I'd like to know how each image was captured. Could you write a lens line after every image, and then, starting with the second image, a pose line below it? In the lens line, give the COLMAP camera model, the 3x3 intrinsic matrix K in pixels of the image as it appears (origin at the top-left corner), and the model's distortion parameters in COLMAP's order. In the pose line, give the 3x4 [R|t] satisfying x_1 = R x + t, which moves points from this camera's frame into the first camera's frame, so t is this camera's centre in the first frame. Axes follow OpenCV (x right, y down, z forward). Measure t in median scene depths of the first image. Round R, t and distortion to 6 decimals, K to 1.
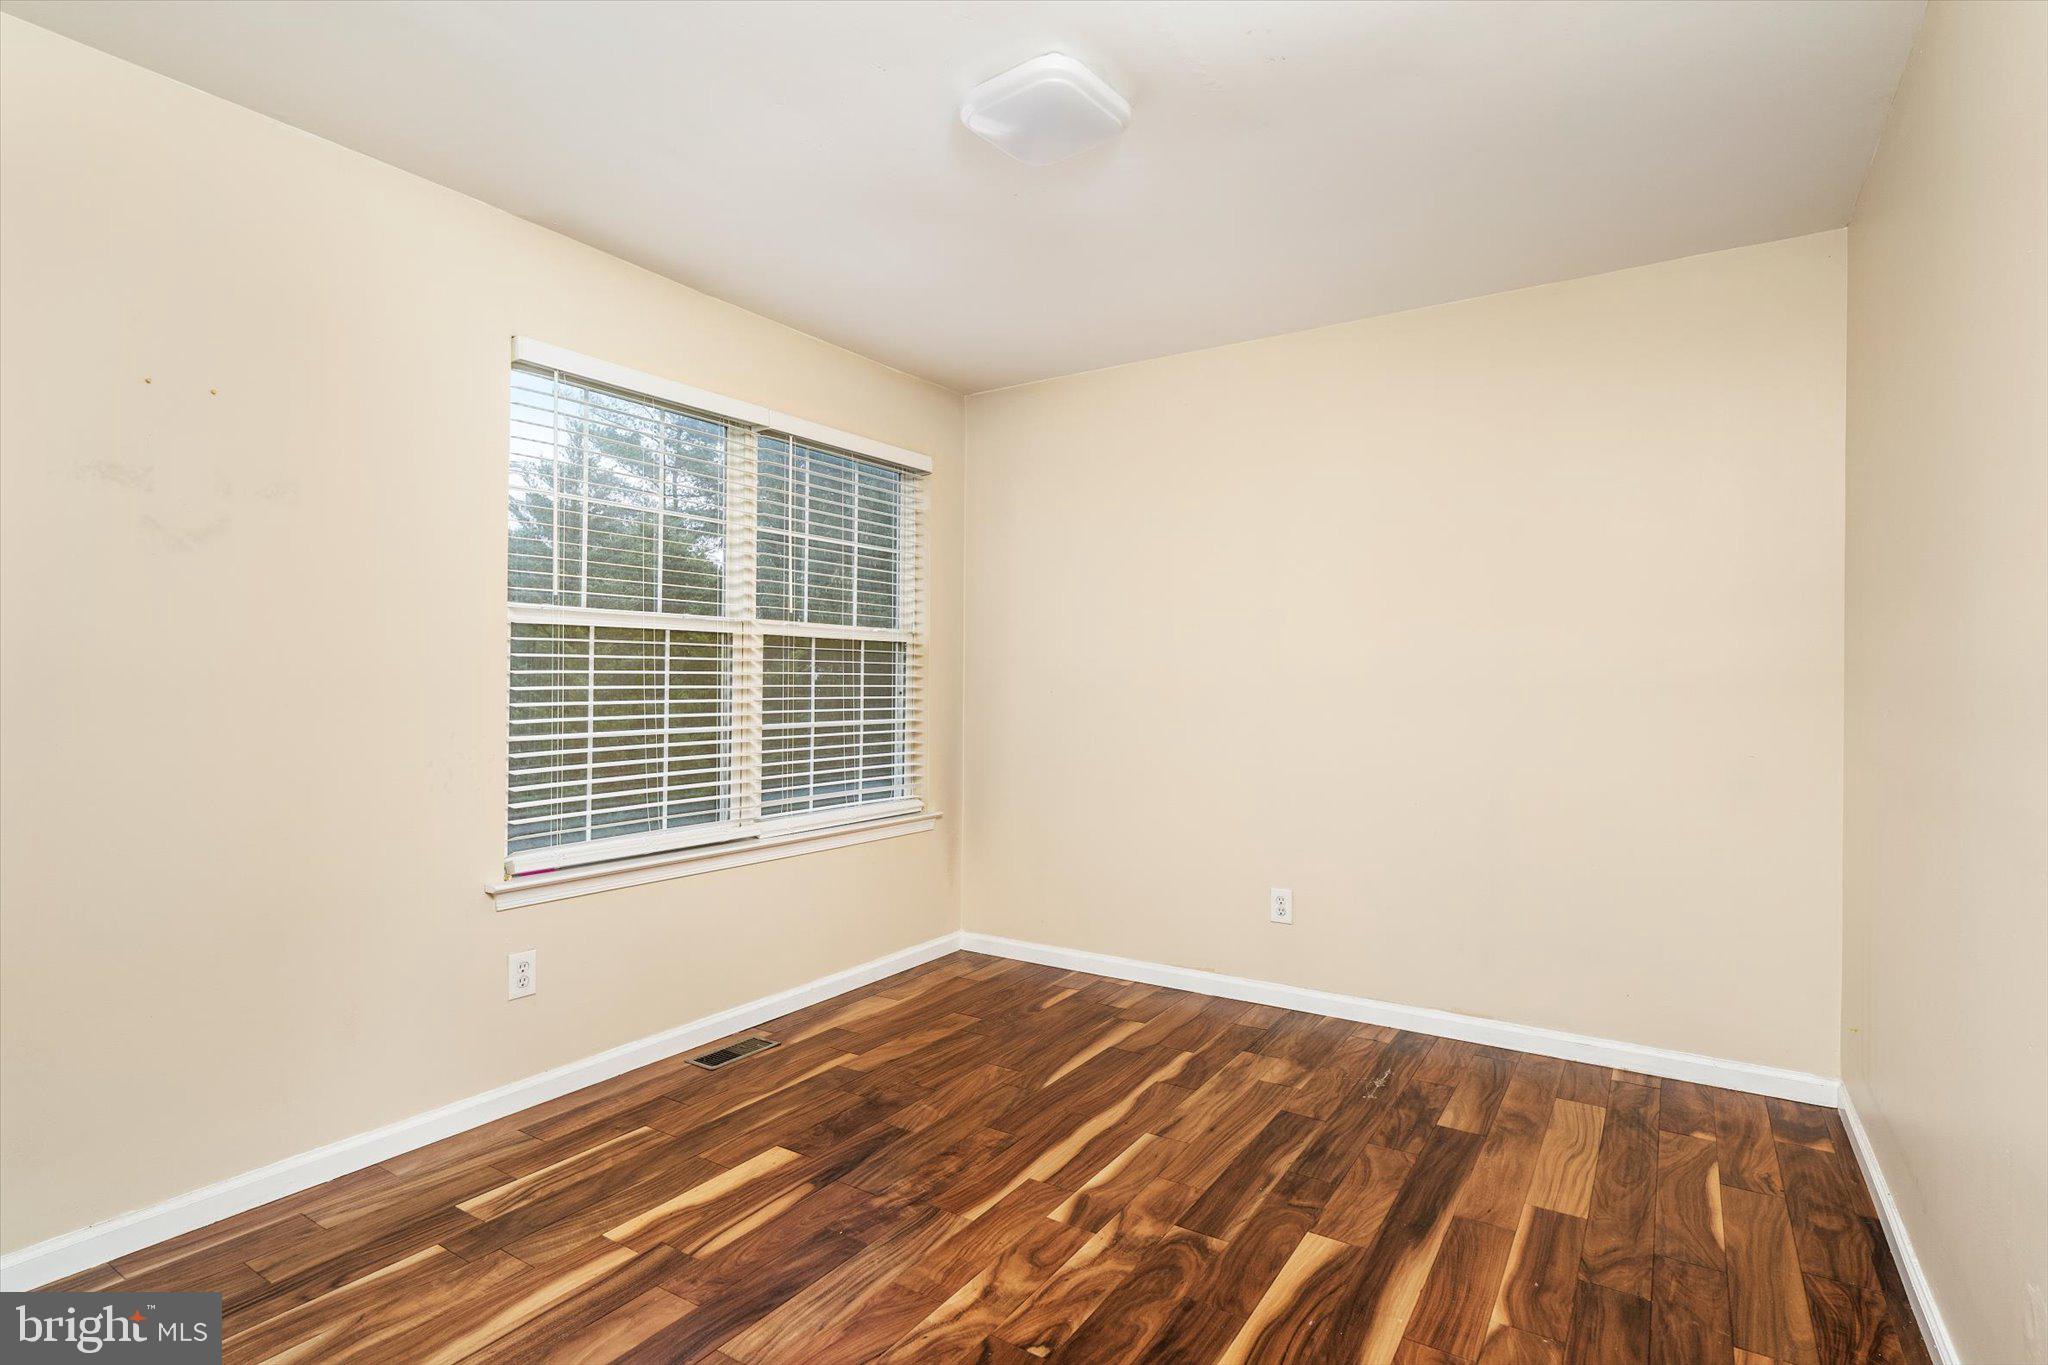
lens RADIAL K [[969.9, 0, 1033.7], [0, 969.9, 678.3], [0, 0, 1]] dist [-0.001527, 0.000177]
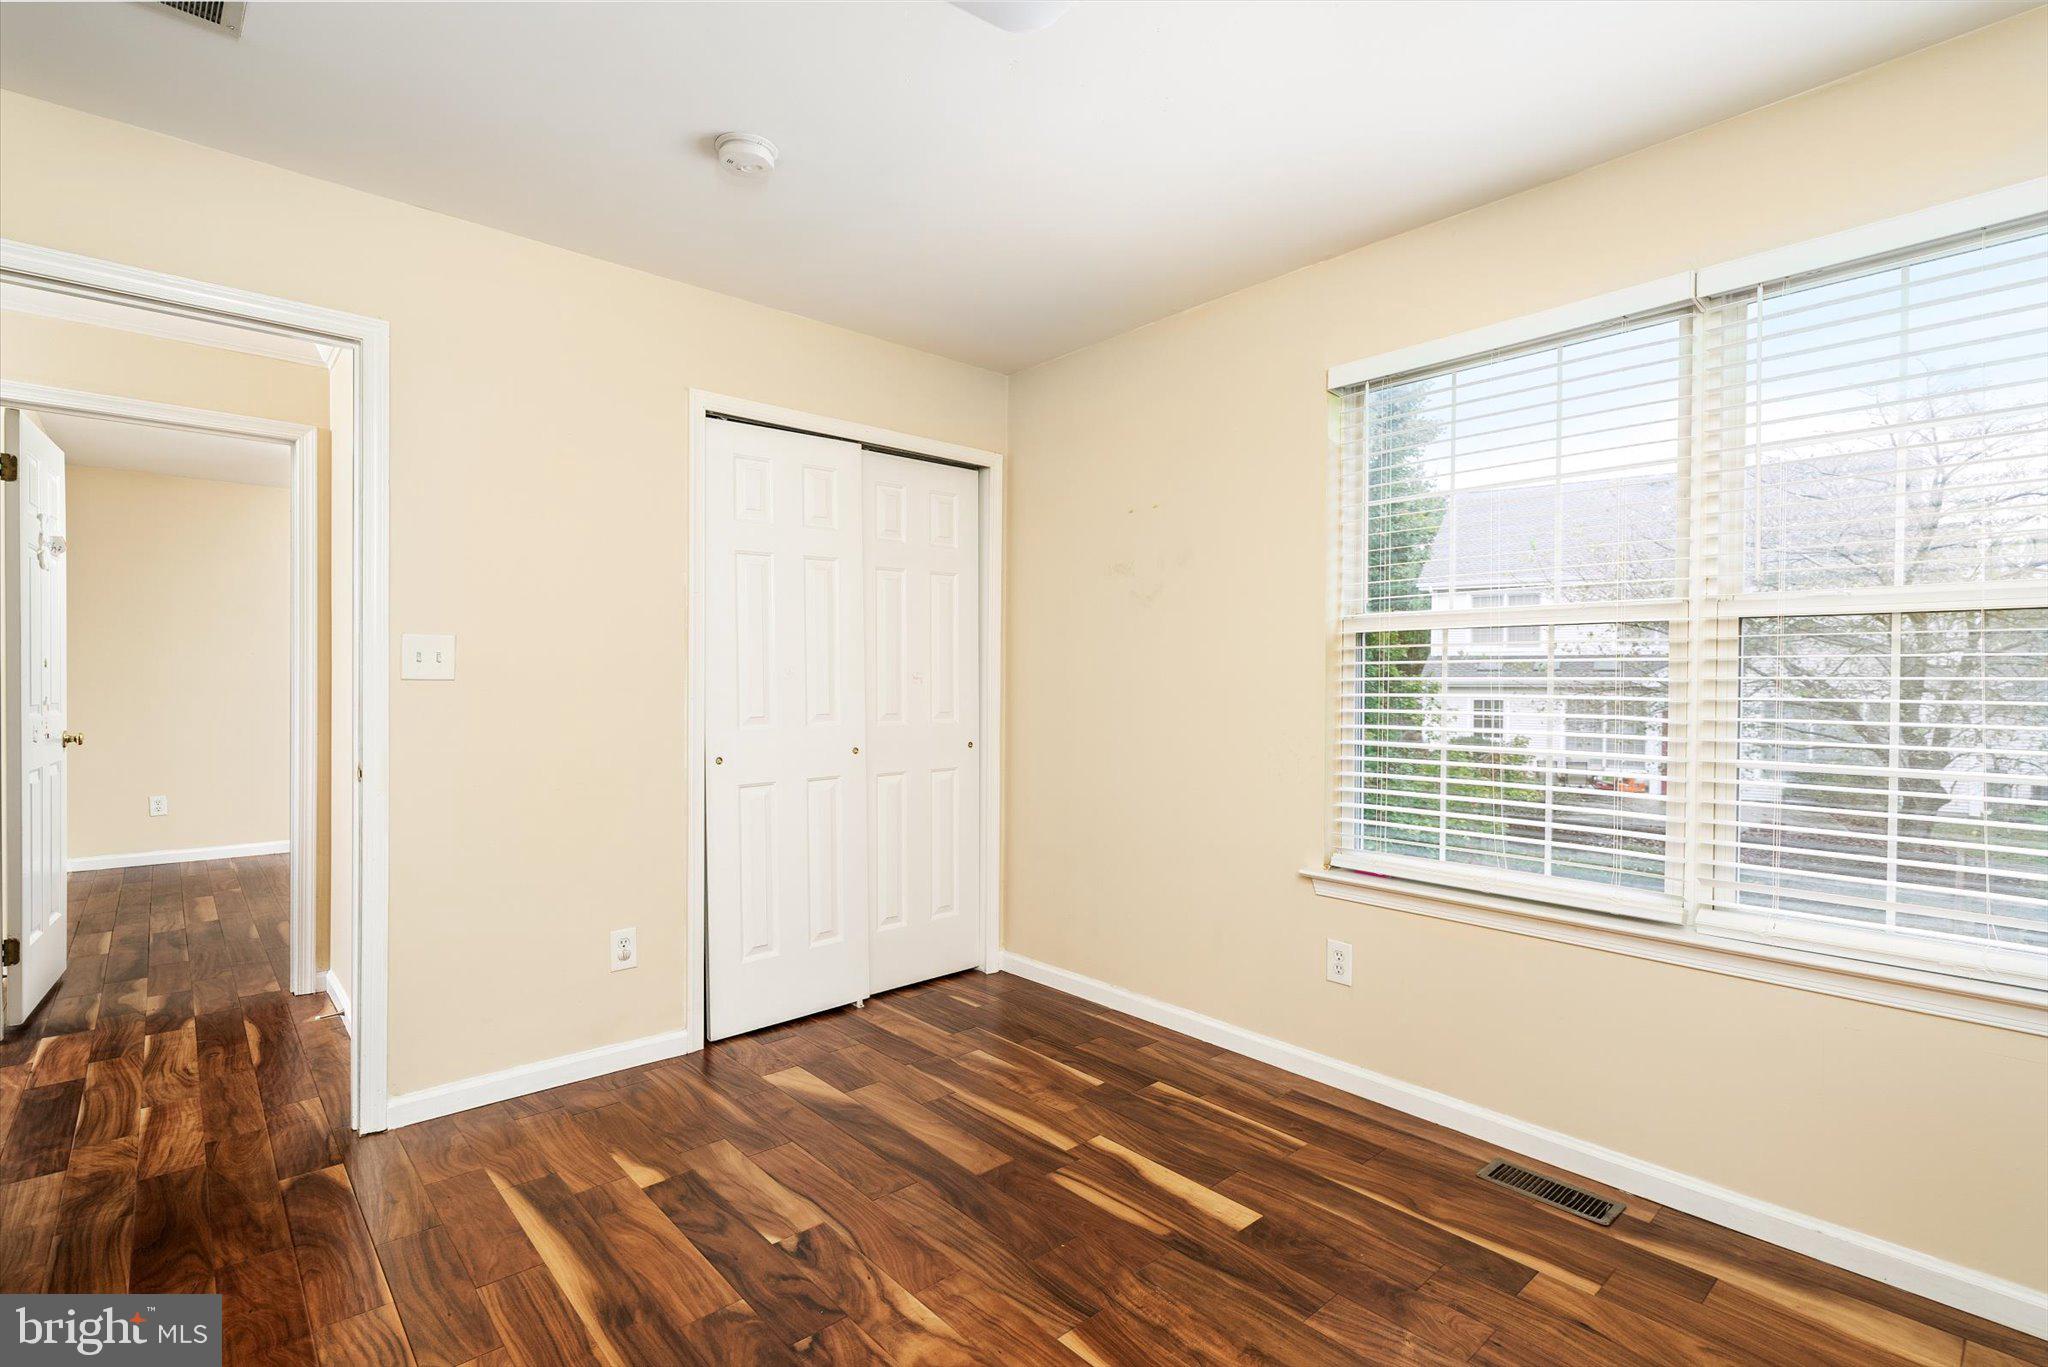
lens RADIAL K [[937.0, 0, 1018.2], [0, 937.0, 685.0], [0, 0, 1]] dist [0.000123, -0.000153]
pose [[-0.246238, -0.004567, -0.969199, 0.617799], [-0.003186, 0.999987, -0.003902, 0.004817], [0.969204, 0.002127, -0.246250, 0.995685]]
